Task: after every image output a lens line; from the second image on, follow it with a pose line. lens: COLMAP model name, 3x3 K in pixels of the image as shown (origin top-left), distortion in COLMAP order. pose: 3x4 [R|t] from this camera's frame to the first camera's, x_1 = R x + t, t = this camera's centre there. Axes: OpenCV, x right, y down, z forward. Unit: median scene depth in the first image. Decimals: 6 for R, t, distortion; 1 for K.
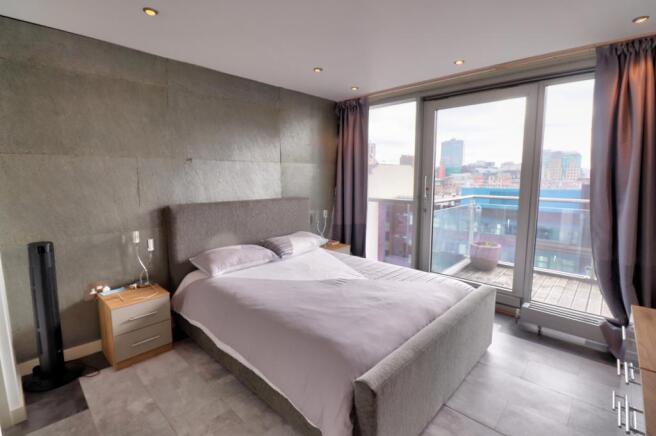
lens RADIAL K [[312.2, 0, 331.1], [0, 312.2, 213.8], [0, 0, 1]] dist [0.021813, -0.000592]
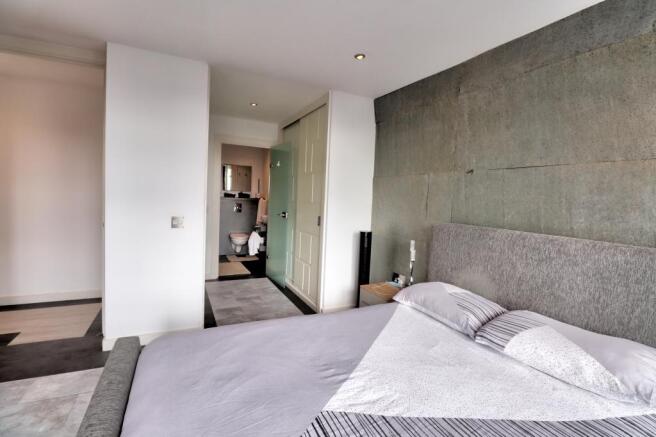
lens RADIAL K [[312.2, 0, 331.1], [0, 312.2, 214.3], [0, 0, 1]] dist [0.021813, -0.000592]
pose [[-0.363508, 0.061202, -0.929579, 0.490086], [-0.120467, 0.986374, 0.112049, -0.118734], [0.923769, 0.152714, -0.351182, 1.051551]]
